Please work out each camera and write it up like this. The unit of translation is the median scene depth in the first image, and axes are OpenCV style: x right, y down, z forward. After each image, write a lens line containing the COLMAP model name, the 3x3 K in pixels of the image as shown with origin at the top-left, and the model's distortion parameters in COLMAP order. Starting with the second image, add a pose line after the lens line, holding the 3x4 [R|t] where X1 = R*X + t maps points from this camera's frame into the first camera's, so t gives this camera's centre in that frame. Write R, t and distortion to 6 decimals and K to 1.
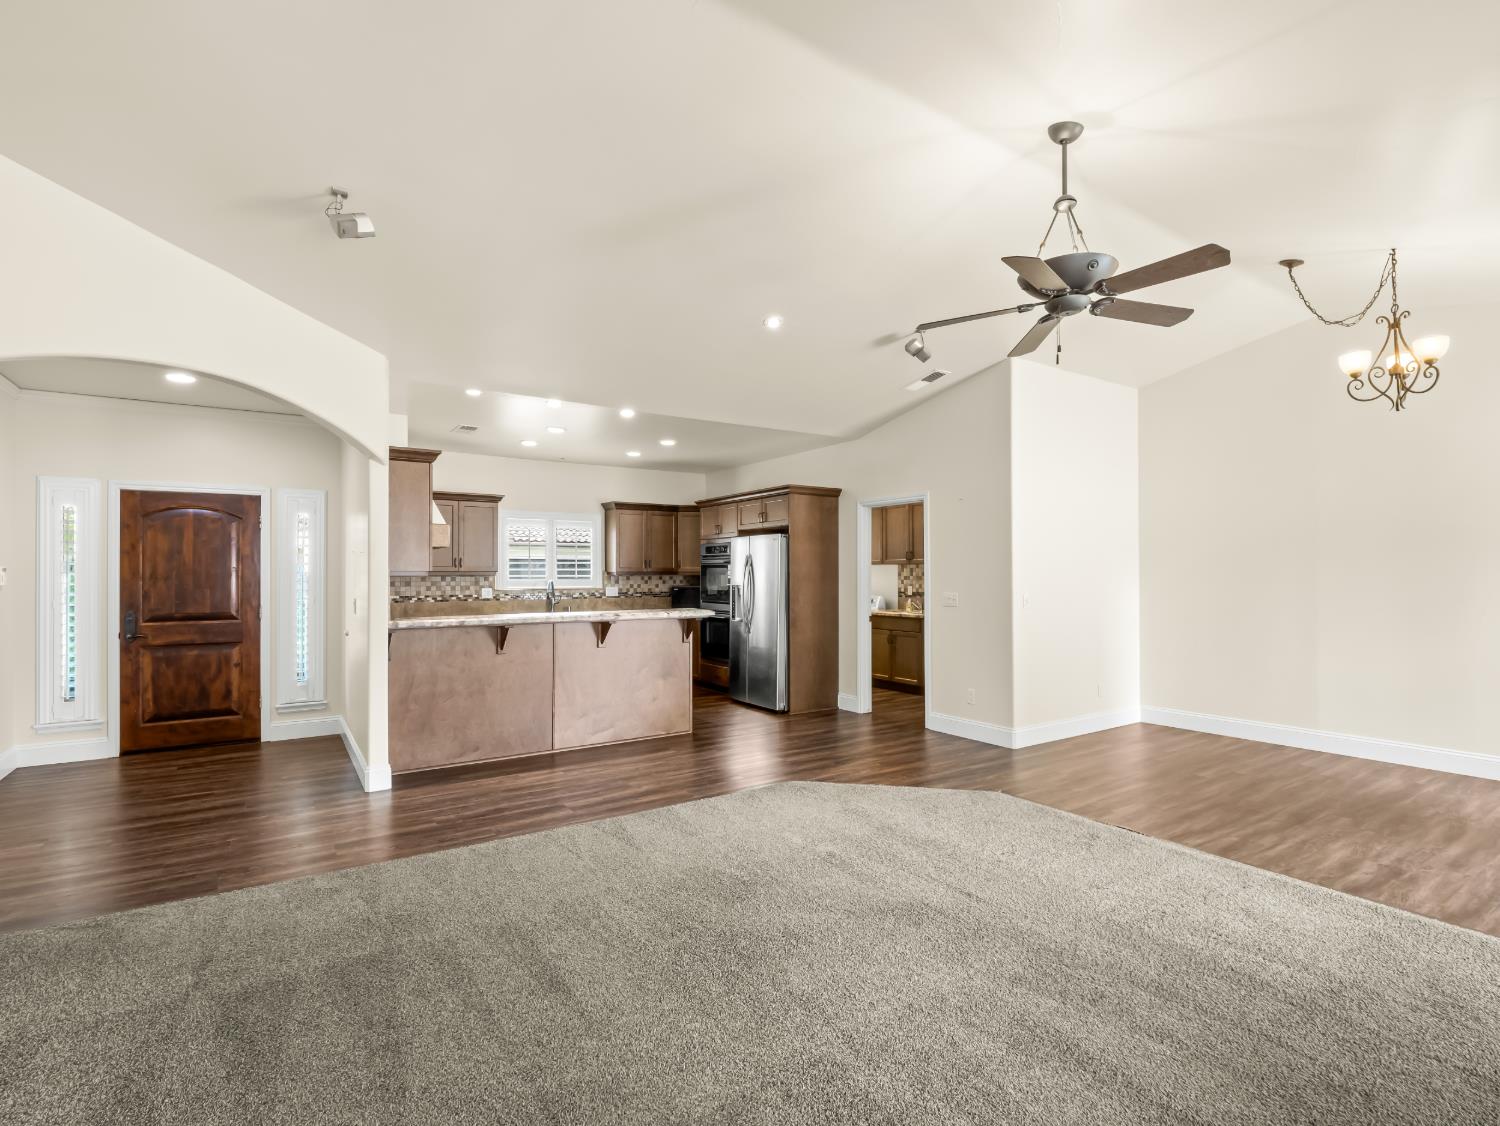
lens RADIAL K [[722.7, 0, 750.0], [0, 722.7, 563.0], [0, 0, 1]] dist [-0.013023, -0.000948]
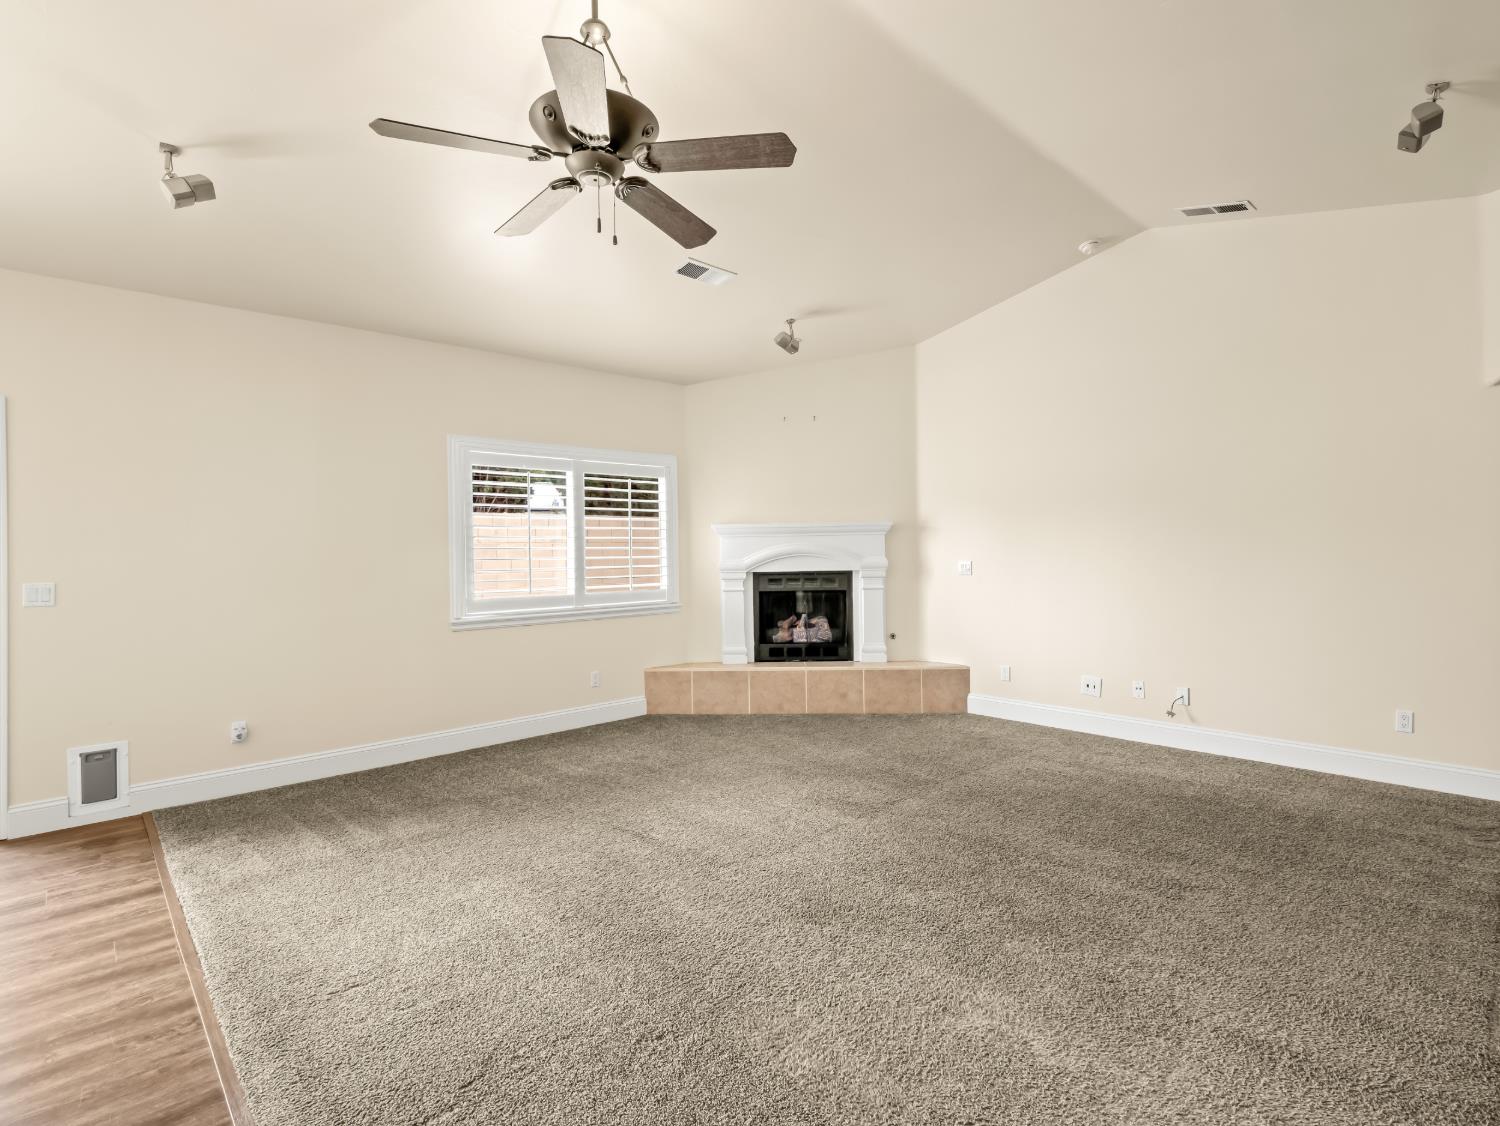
lens RADIAL K [[747.0, 0, 741.7], [0, 747.0, 556.2], [0, 0, 1]] dist [0.000846, -0.000147]
pose [[-0.988148, 0.018835, -0.152345, 0.219017], [0.020055, 0.999778, -0.006476, 0.022506], [0.152189, -0.009454, -0.988306, 0.956821]]
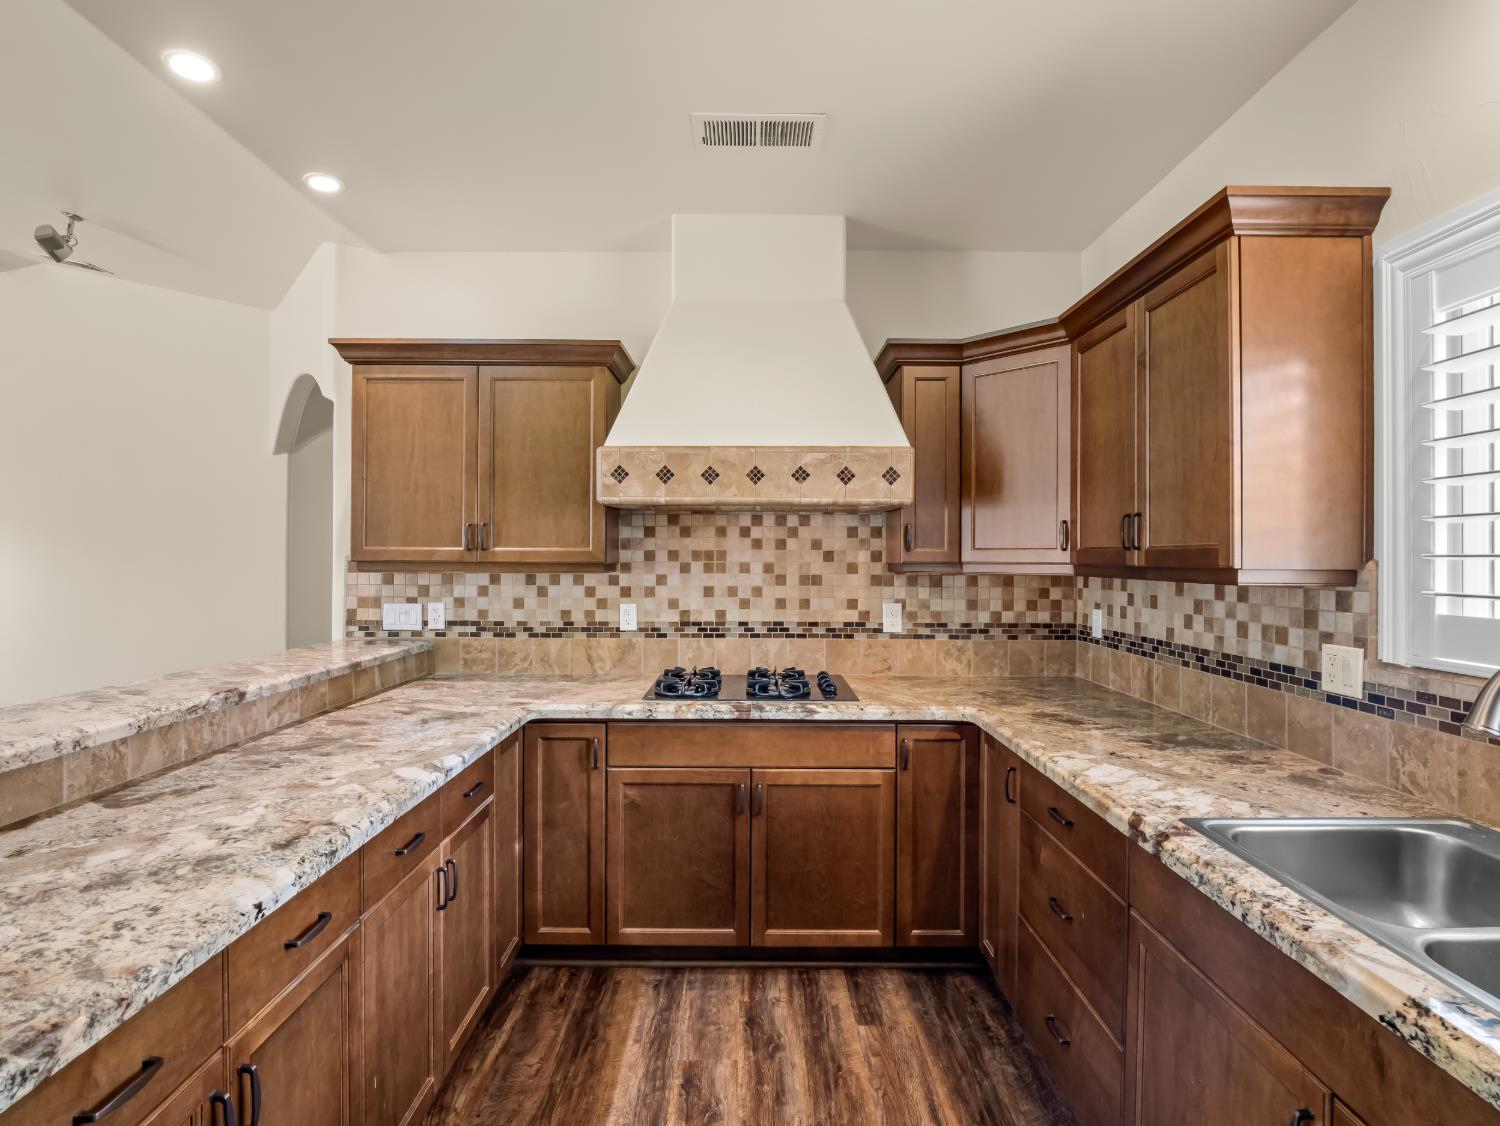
lens RADIAL K [[728.8, 0, 745.5], [0, 728.8, 554.7], [0, 0, 1]] dist [0.001084, -0.012825]
pose [[-0.557001, -0.002363, -0.830509, -0.131371], [0.009420, 0.999914, -0.009162, 0.012068], [0.830458, -0.012927, -0.556931, 1.358189]]
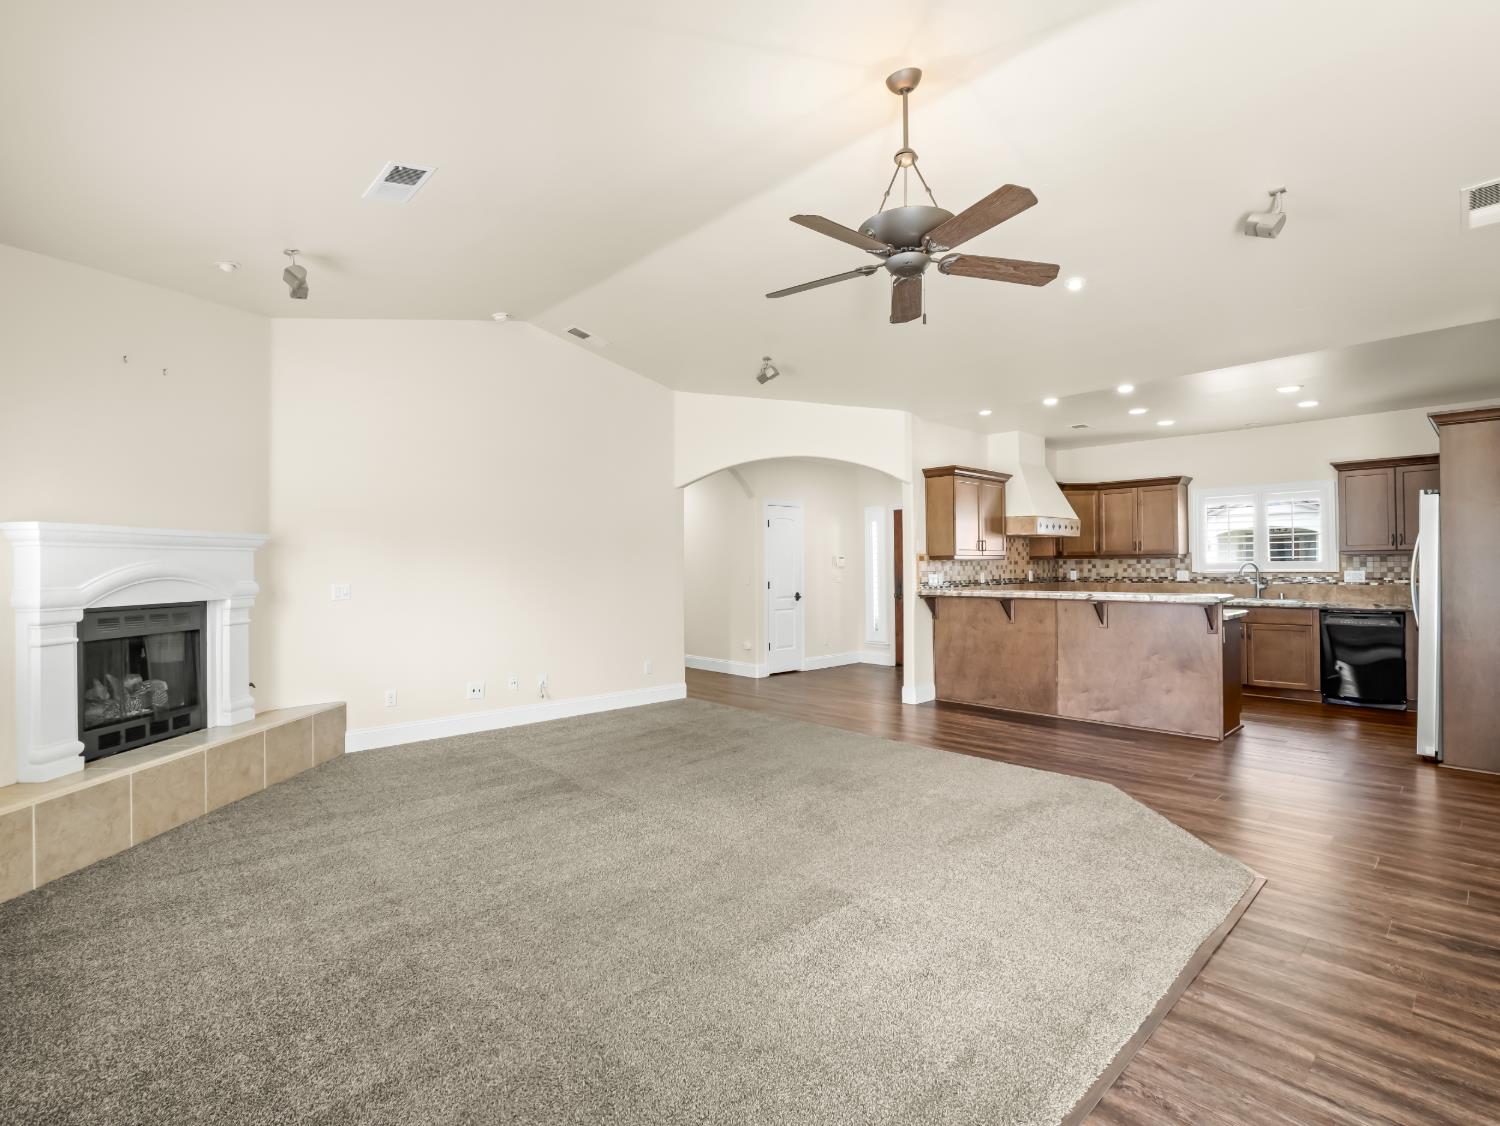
lens RADIAL K [[722.7, 0, 750.0], [0, 722.7, 563.0], [0, 0, 1]] dist [-0.013023, -0.000948]
pose [[0.168901, -0.004399, -0.985623, 0.714922], [0.023990, 0.999712, -0.000351, 0.014667], [0.985341, -0.023586, 0.168958, 0.340764]]
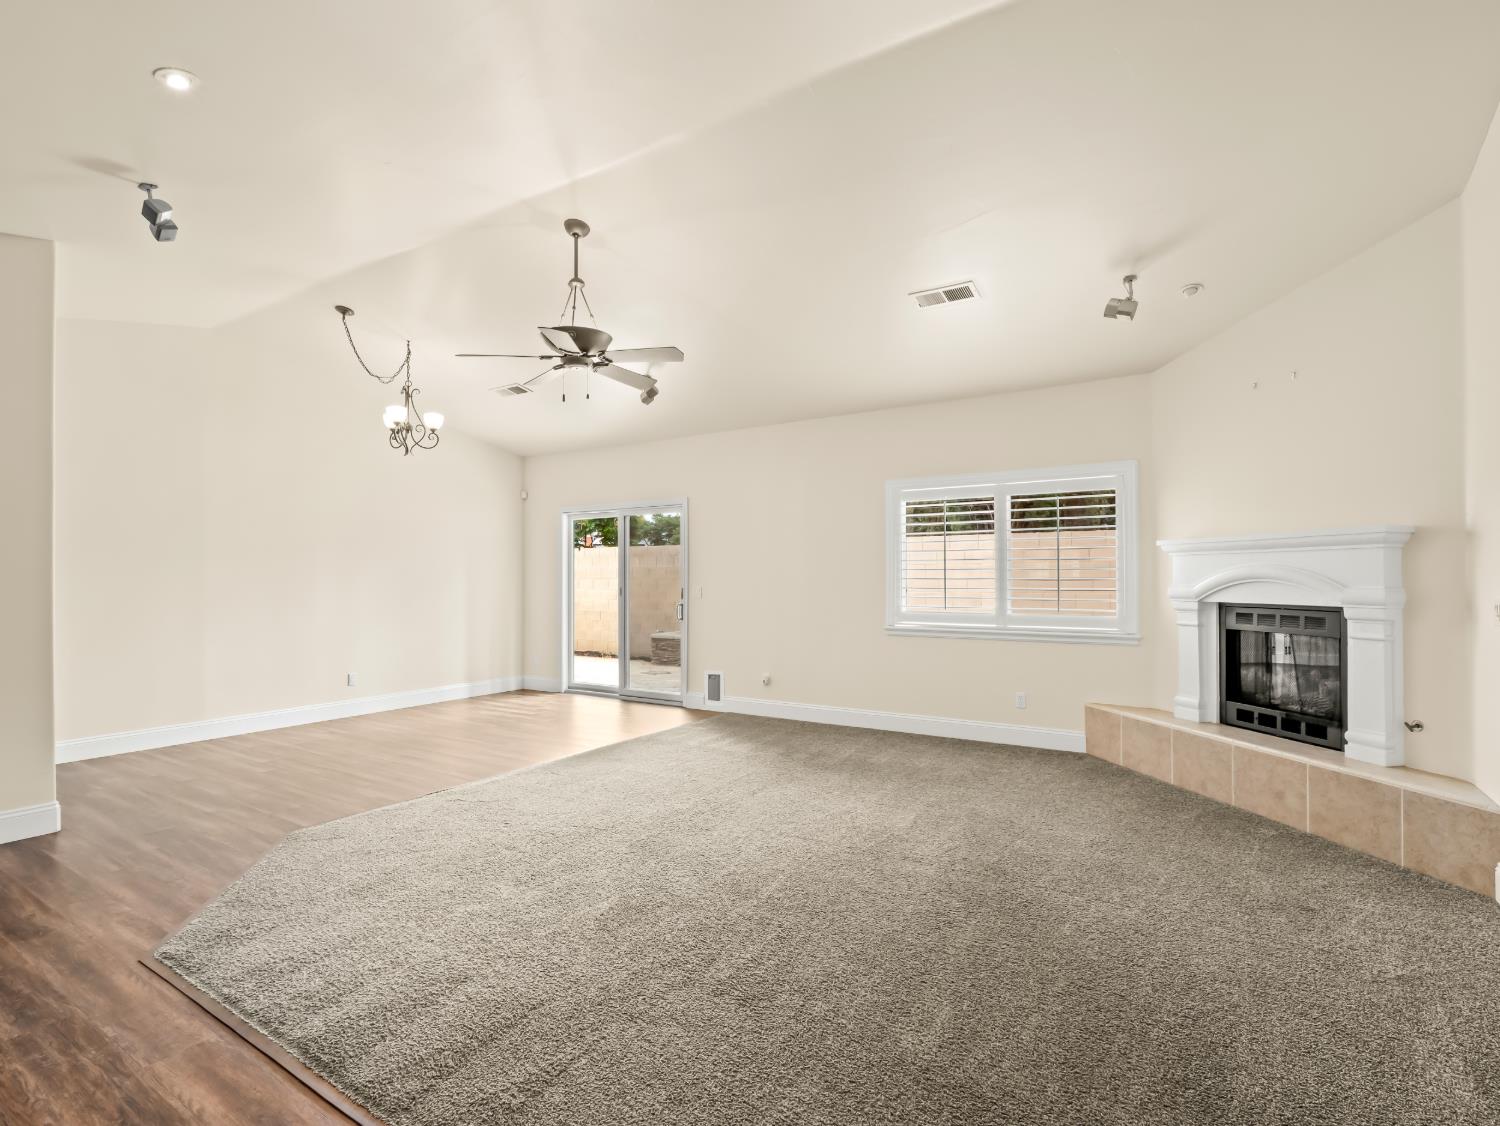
lens RADIAL K [[755.8, 0, 749.2], [0, 755.8, 574.3], [0, 0, 1]] dist [-0.000892, -0.001126]
pose [[-0.392398, 0.006745, 0.919771, -0.512064], [-0.008778, 0.999900, -0.011077, 0.022163], [-0.919754, -0.012420, -0.392299, 0.673143]]
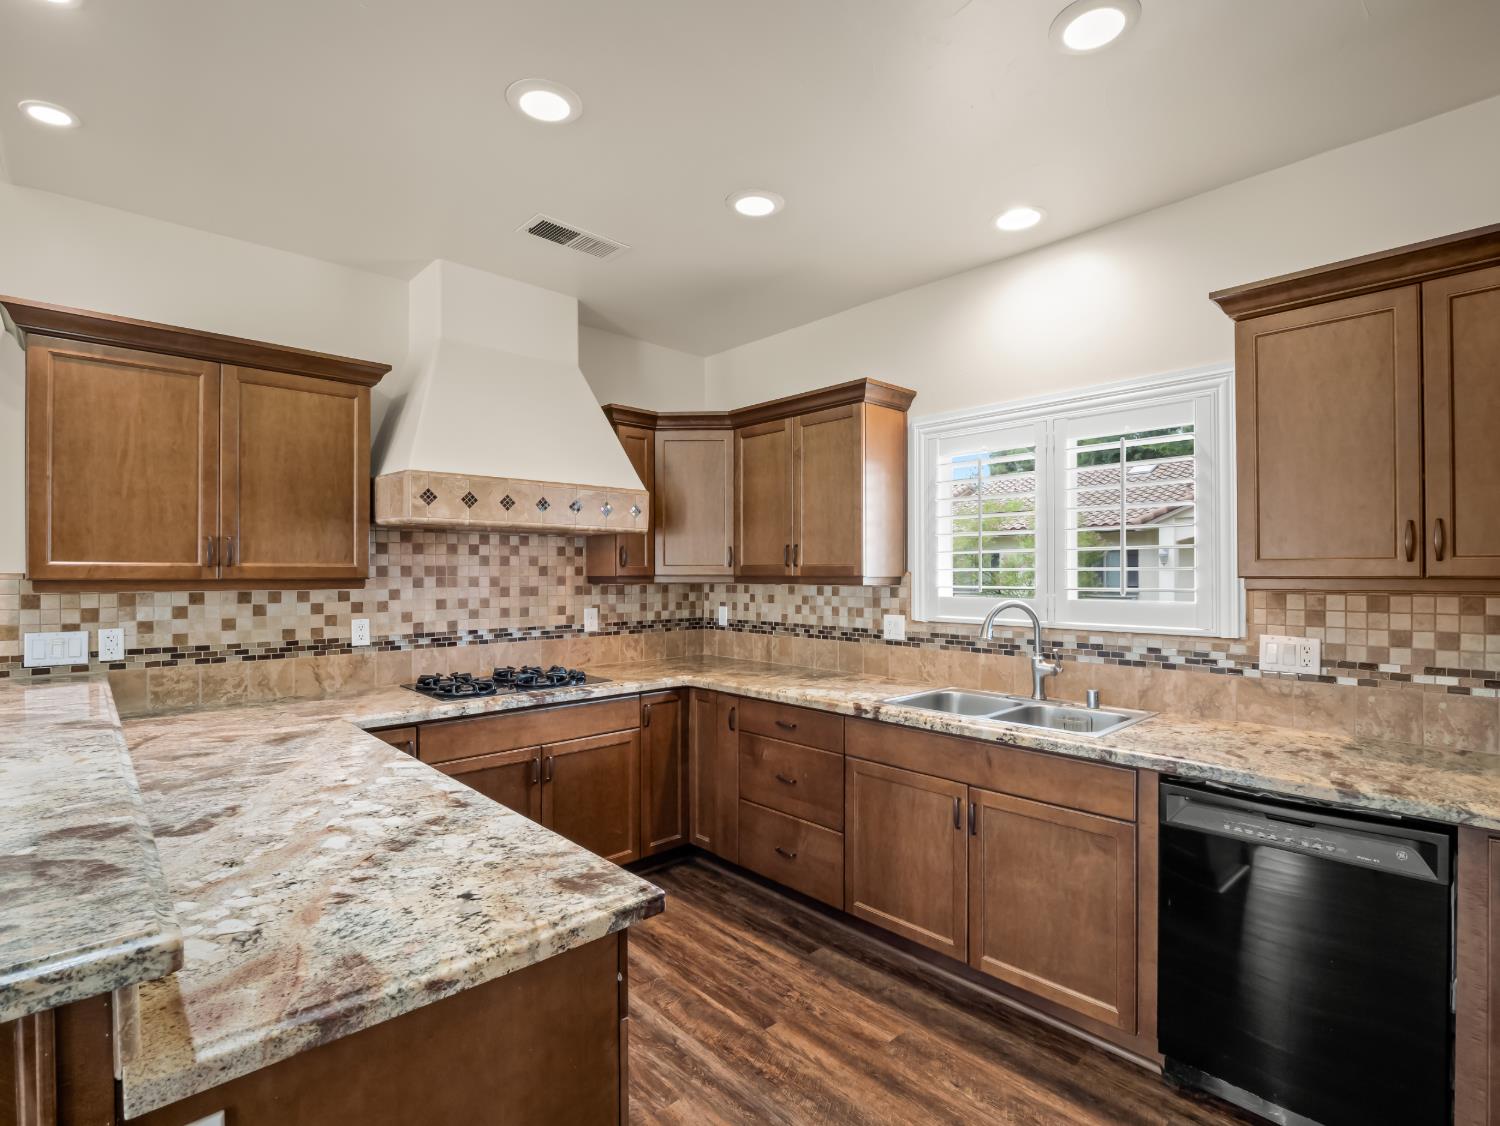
lens RADIAL K [[725.3, 0, 744.7], [0, 725.3, 567.2], [0, 0, 1]] dist [-0.005097, -0.006655]
pose [[0.159504, -0.004786, -0.987186, 0.047001], [0.015861, 0.999872, -0.002284, 0.009682], [0.987070, -0.015294, 0.159559, 1.184155]]
